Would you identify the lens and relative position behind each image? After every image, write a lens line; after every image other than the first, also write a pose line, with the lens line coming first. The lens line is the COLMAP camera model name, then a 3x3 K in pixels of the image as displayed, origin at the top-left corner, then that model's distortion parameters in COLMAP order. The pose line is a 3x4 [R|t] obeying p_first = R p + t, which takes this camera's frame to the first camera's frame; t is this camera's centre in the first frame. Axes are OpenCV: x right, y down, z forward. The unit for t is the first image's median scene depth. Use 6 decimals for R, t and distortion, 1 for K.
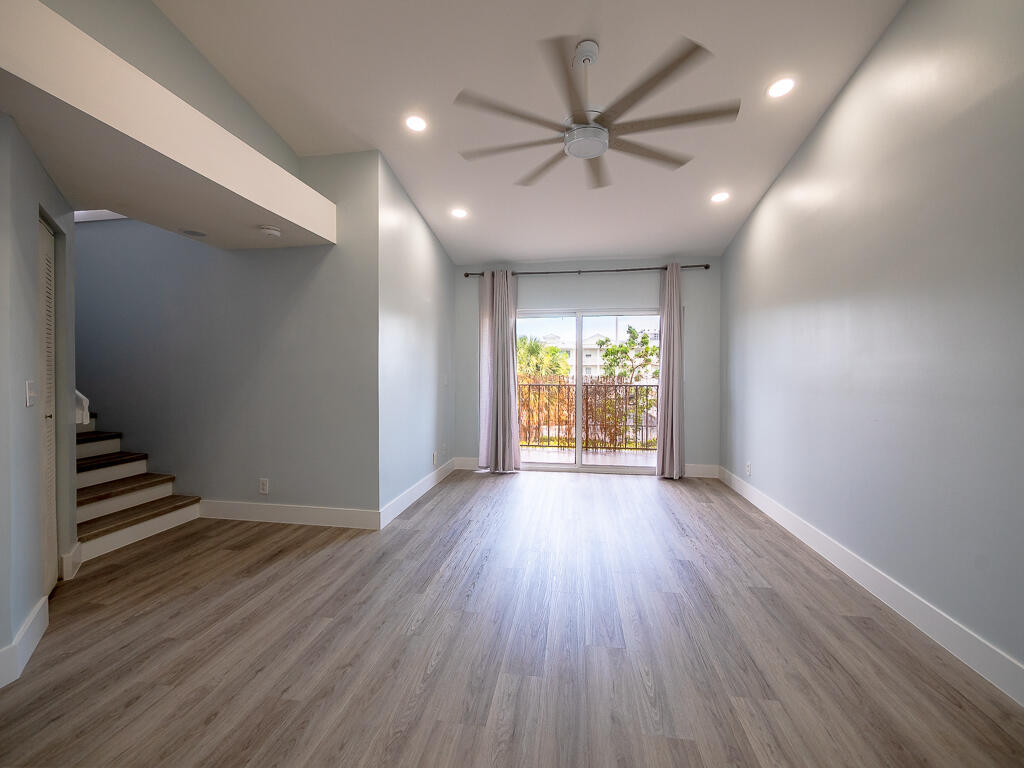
lens RADIAL K [[438.4, 0, 505.8], [0, 438.4, 378.6], [0, 0, 1]] dist [-0.007709, 0.000355]
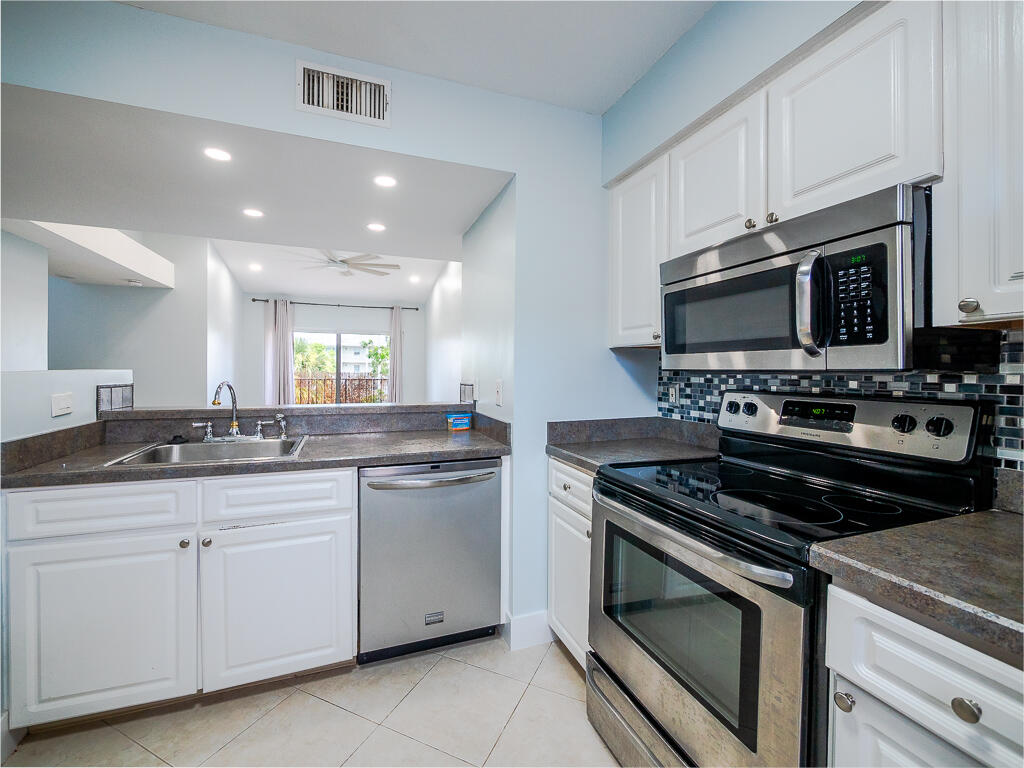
lens RADIAL K [[438.4, 0, 508.7], [0, 438.4, 367.8], [0, 0, 1]] dist [-0.007709, 0.000355]
pose [[0.870285, 0.006198, 0.492510, -0.120212], [0.002950, 0.999837, -0.017795, 0.013832], [-0.492541, 0.016940, 0.870125, -1.096985]]
